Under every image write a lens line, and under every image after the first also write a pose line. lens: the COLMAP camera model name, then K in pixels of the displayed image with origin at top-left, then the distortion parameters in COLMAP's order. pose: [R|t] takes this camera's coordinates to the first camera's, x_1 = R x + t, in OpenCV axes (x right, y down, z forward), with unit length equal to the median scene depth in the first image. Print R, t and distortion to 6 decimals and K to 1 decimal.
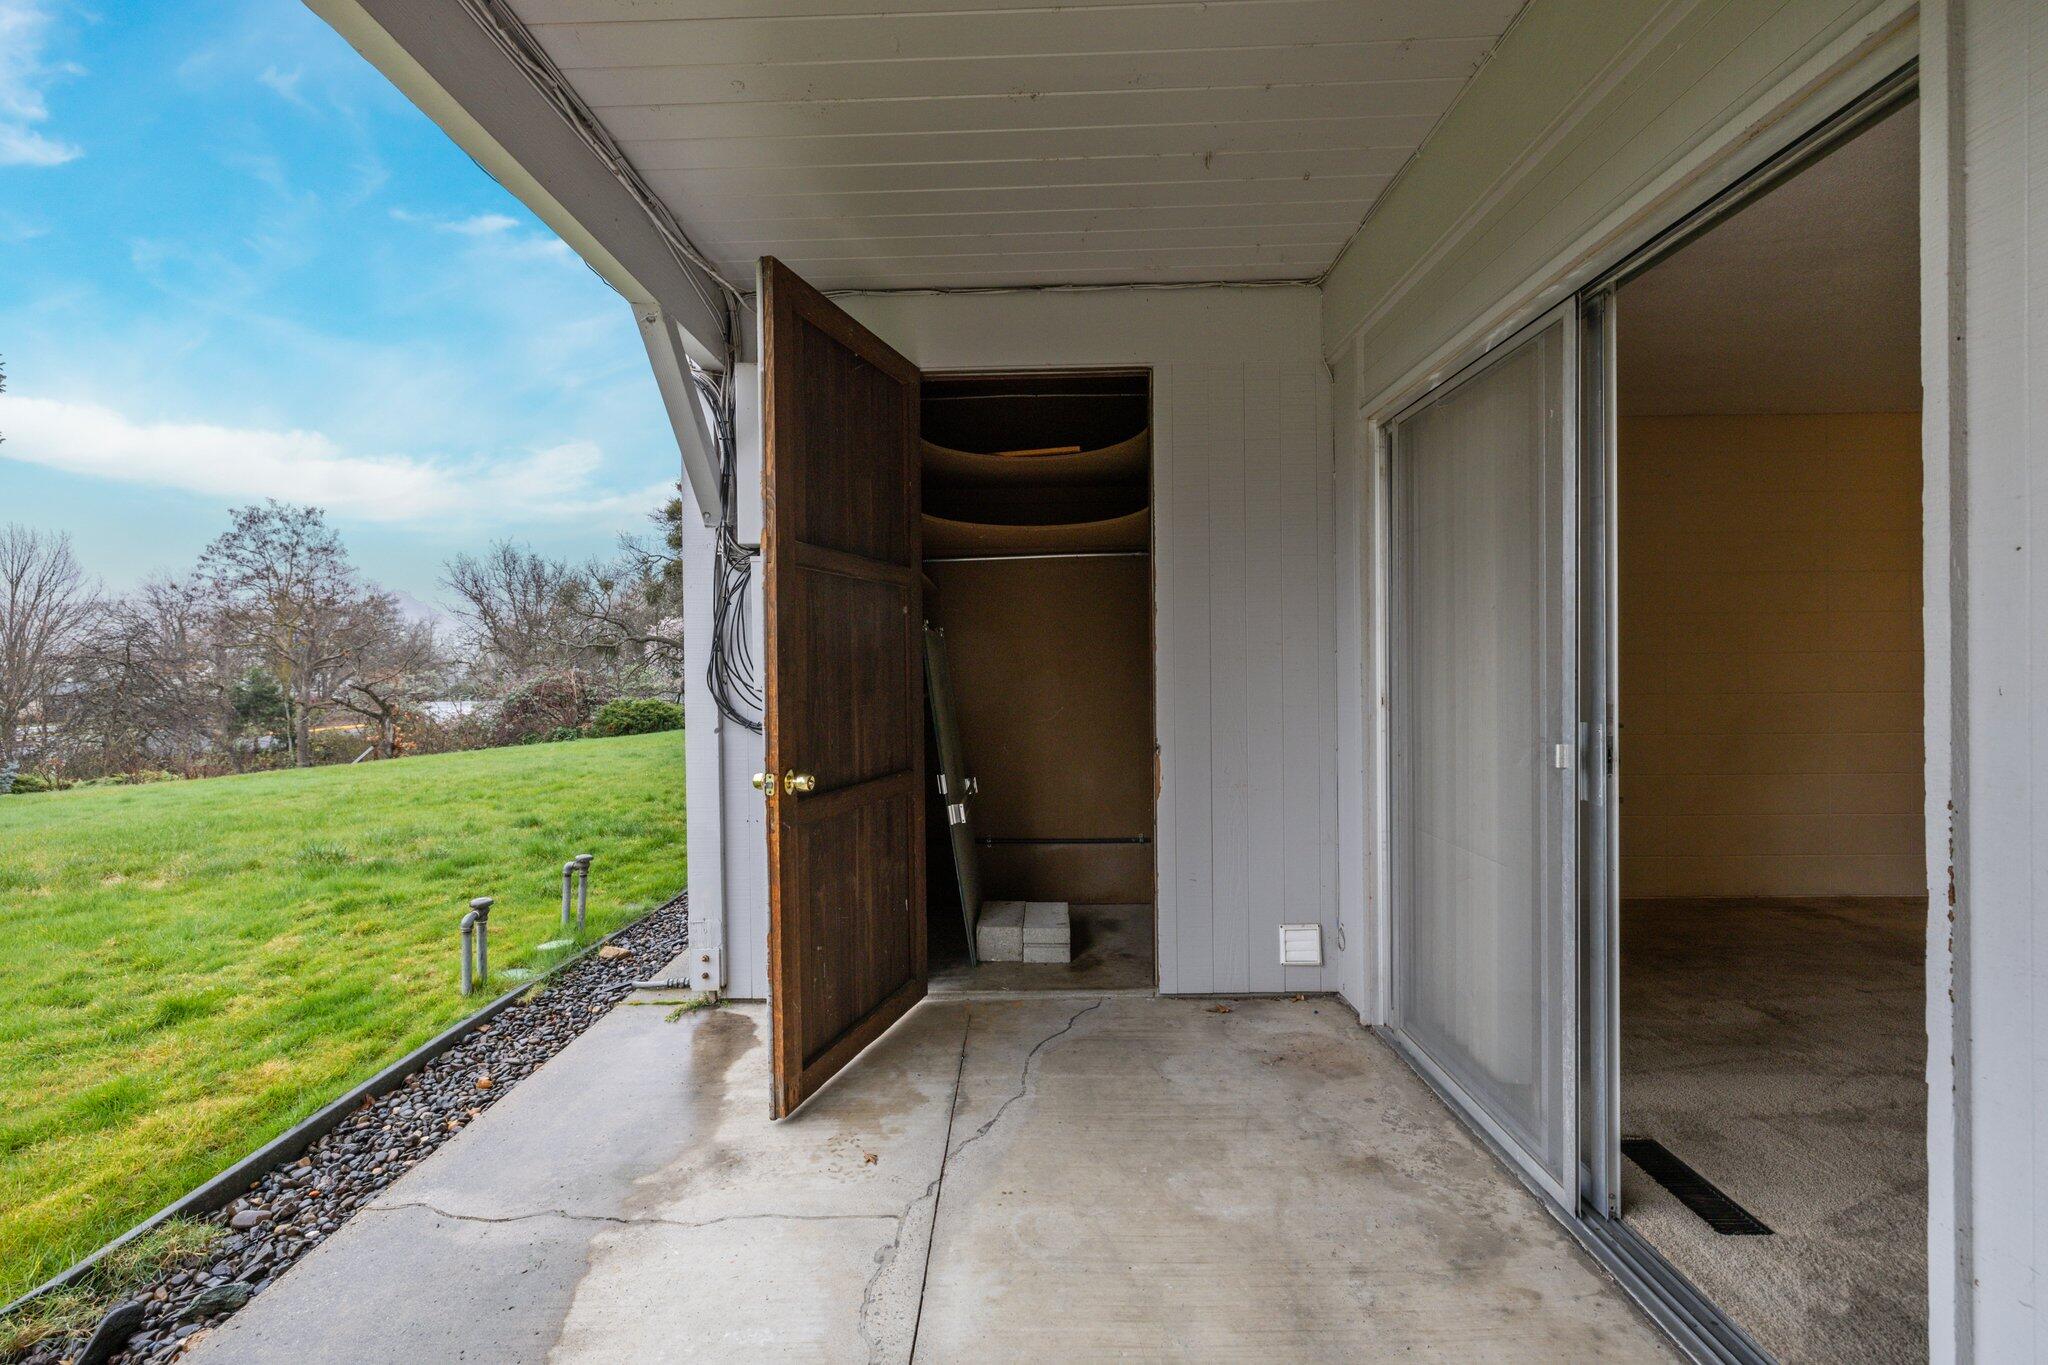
lens RADIAL K [[853.2, 0, 1016.6], [0, 853.2, 672.0], [0, 0, 1]] dist [-0.000702, -0.000172]
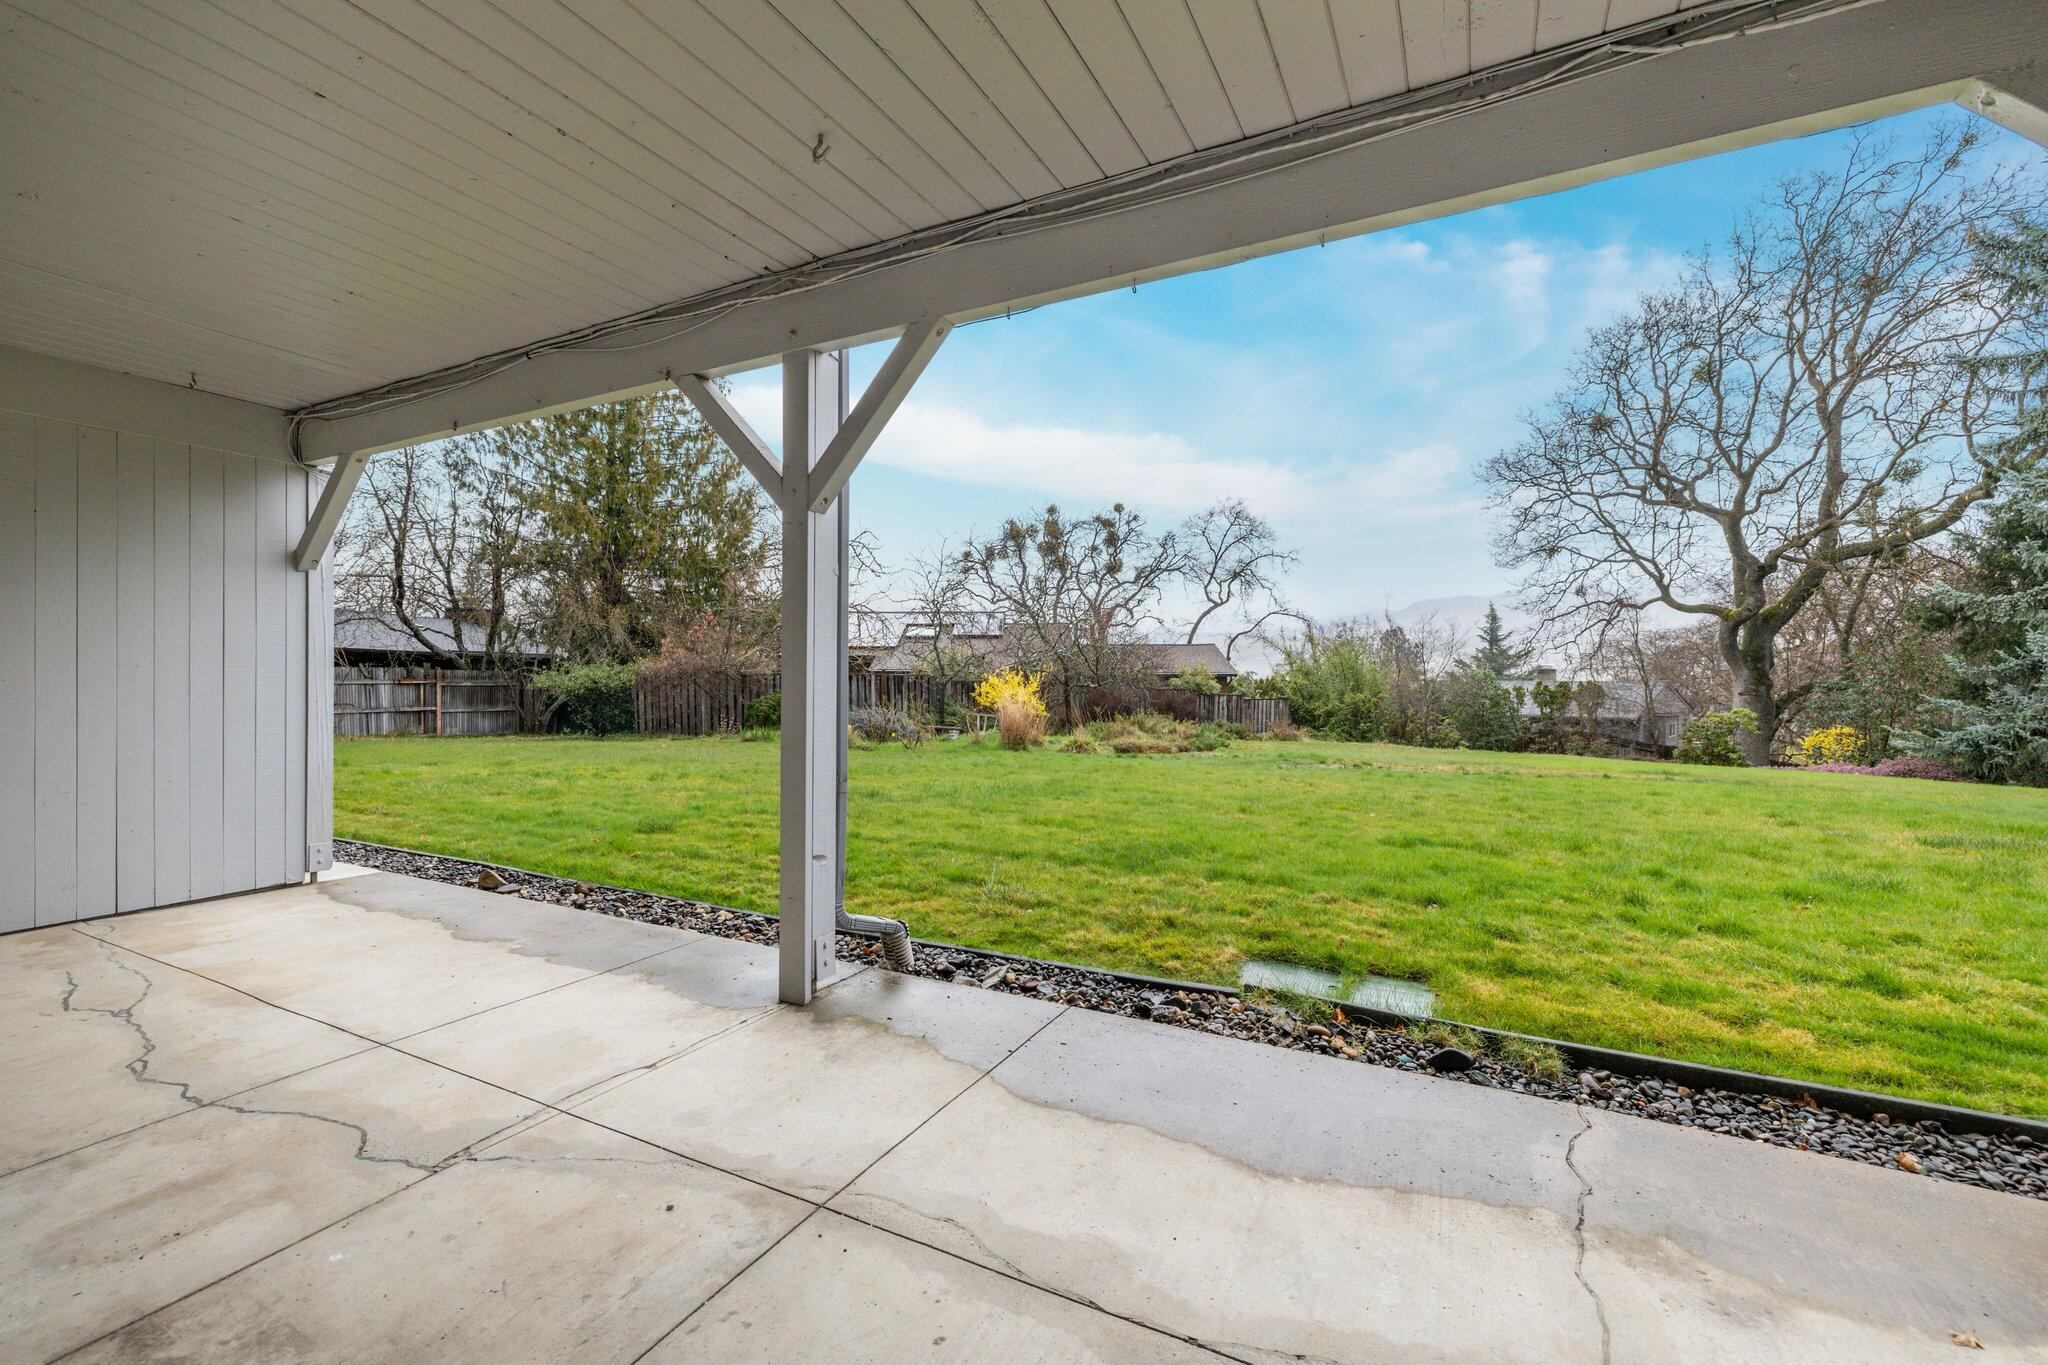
lens RADIAL K [[853.2, 0, 1017.3], [0, 853.2, 674.7], [0, 0, 1]] dist [-0.000702, -0.000172]
pose [[-0.456988, 0.010926, -0.889406, 0.538466], [0.001974, 0.999935, 0.011270, 0.014357], [0.889470, 0.003394, -0.456980, 0.713501]]
